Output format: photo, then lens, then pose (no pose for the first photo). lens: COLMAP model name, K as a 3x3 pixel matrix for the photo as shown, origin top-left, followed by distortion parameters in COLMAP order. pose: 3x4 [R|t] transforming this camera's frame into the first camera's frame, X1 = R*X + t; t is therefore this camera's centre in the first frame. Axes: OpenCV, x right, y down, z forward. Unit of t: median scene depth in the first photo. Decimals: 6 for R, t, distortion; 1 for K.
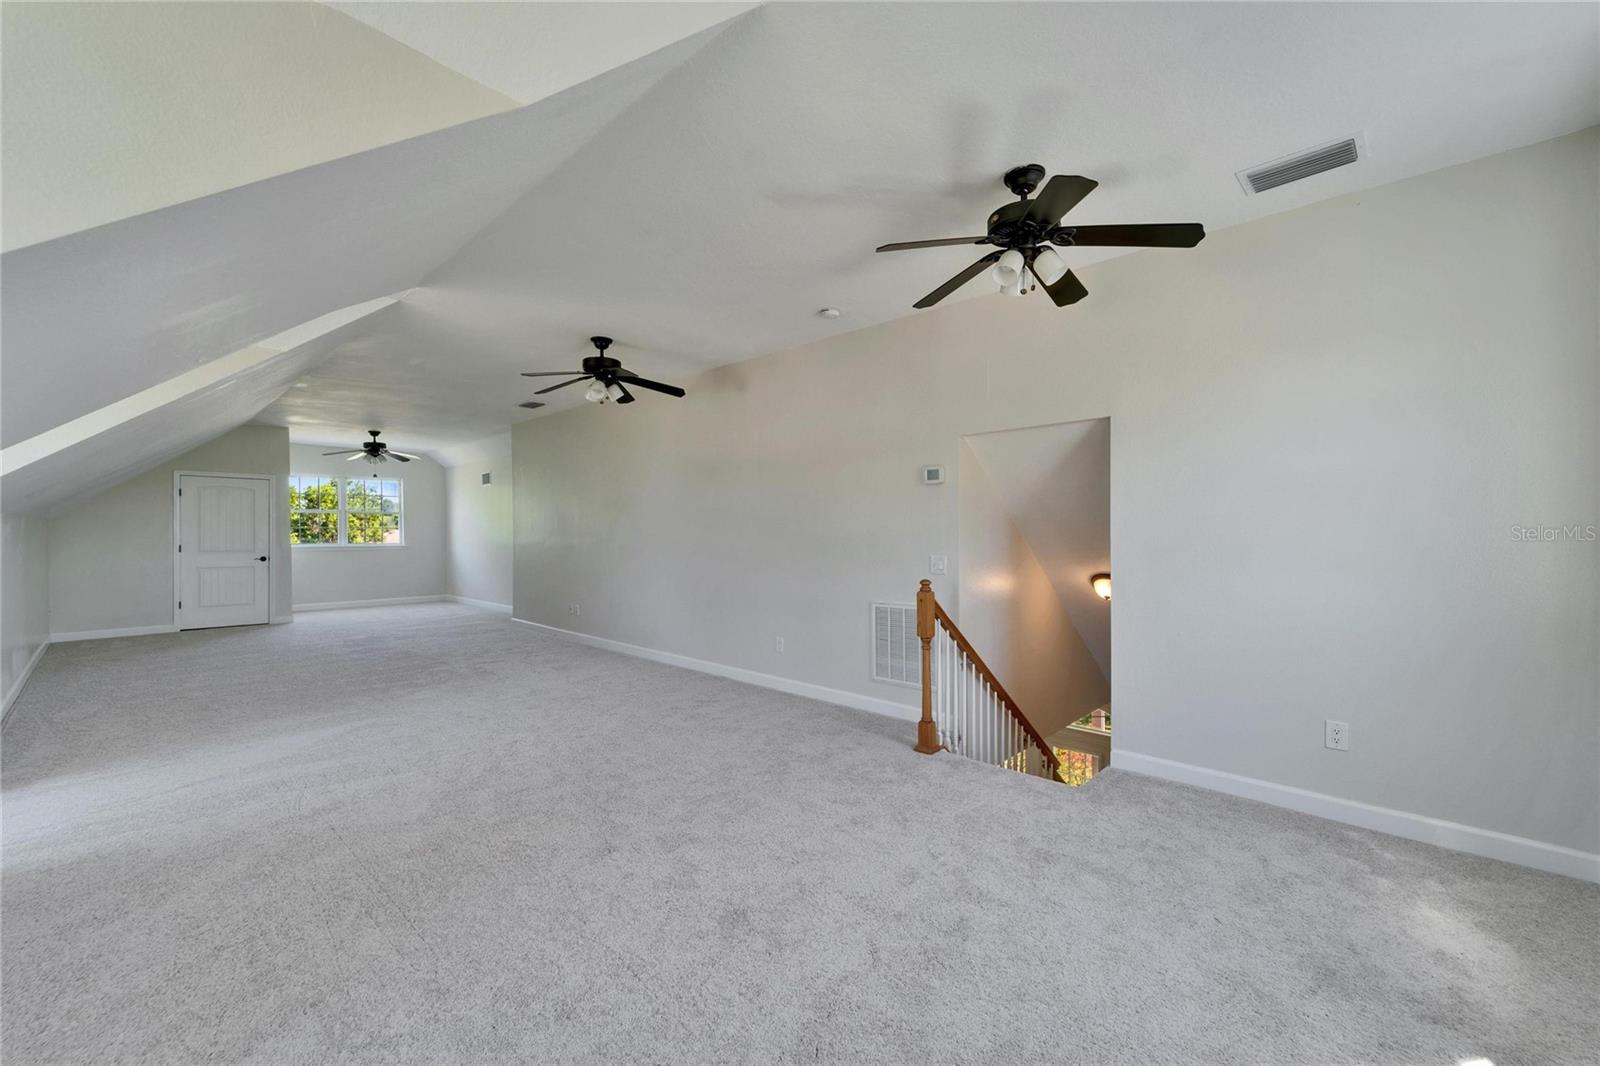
lens RADIAL K [[649.2, 0, 794.4], [0, 649.2, 539.7], [0, 0, 1]] dist [0.001515, -0.000620]
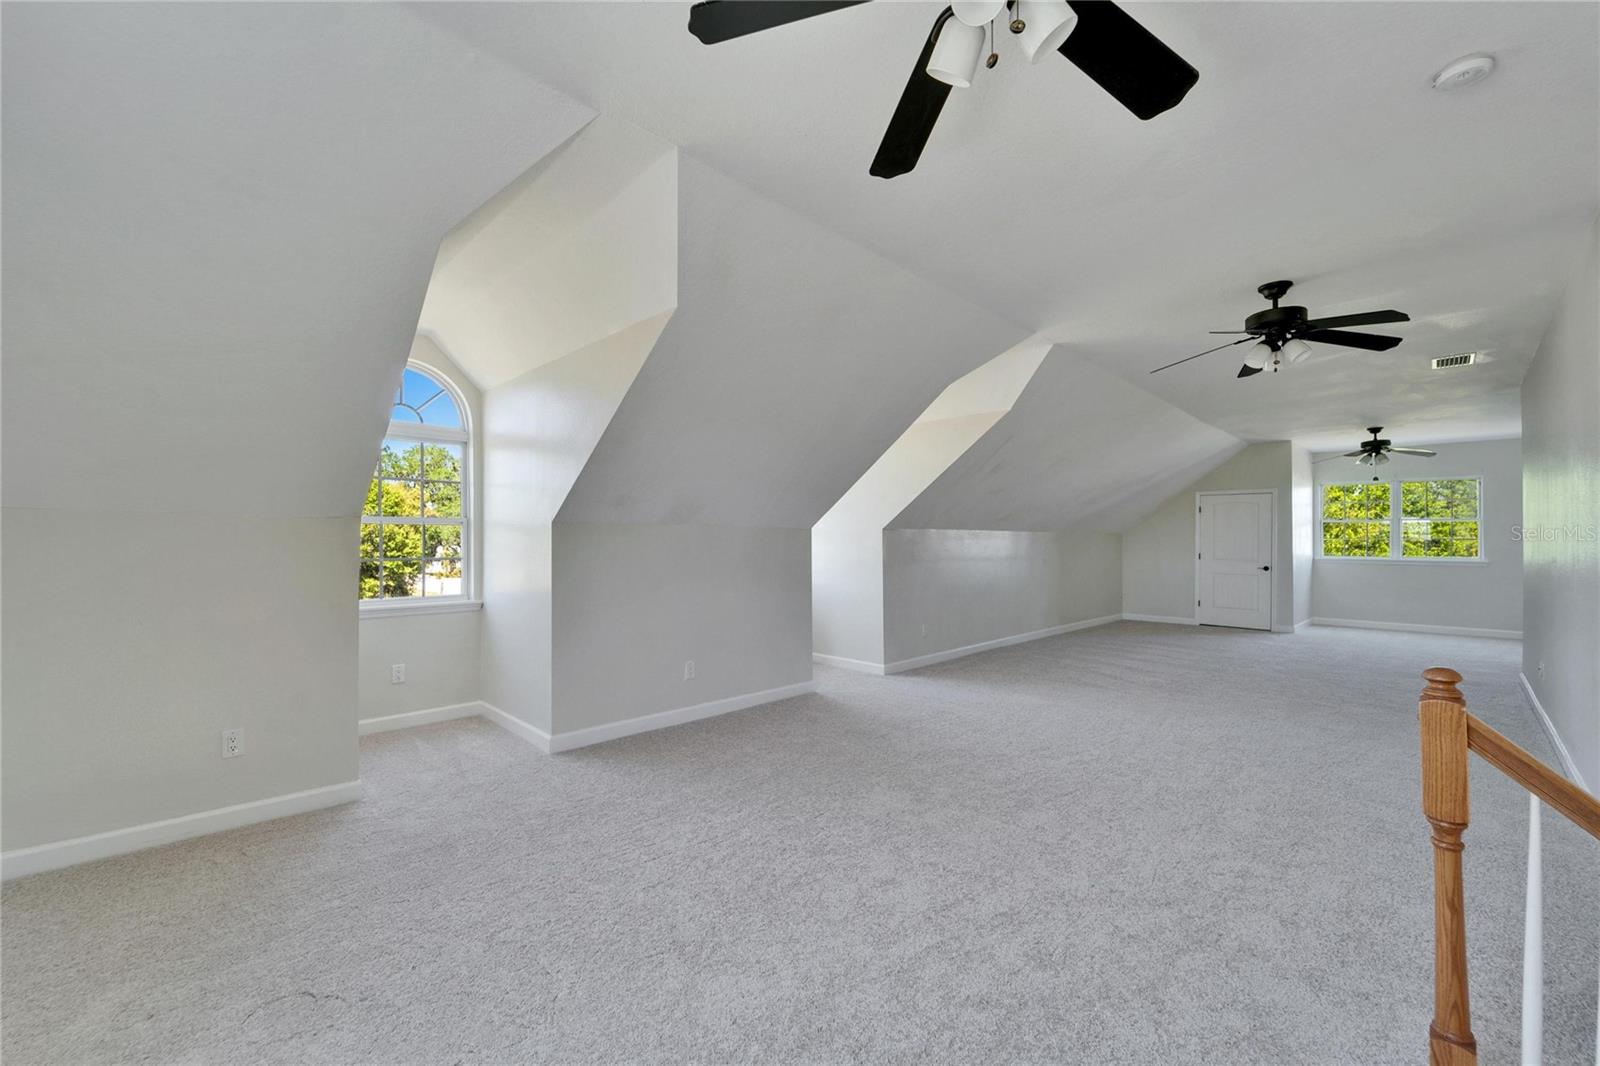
lens RADIAL K [[649.2, 0, 794.6], [0, 649.2, 530.8], [0, 0, 1]] dist [0.001515, -0.000620]
pose [[-0.015993, -0.013979, -0.999774, 0.265639], [-0.018737, 0.999731, -0.013679, -0.002780], [0.999697, 0.018514, -0.016251, 0.270000]]
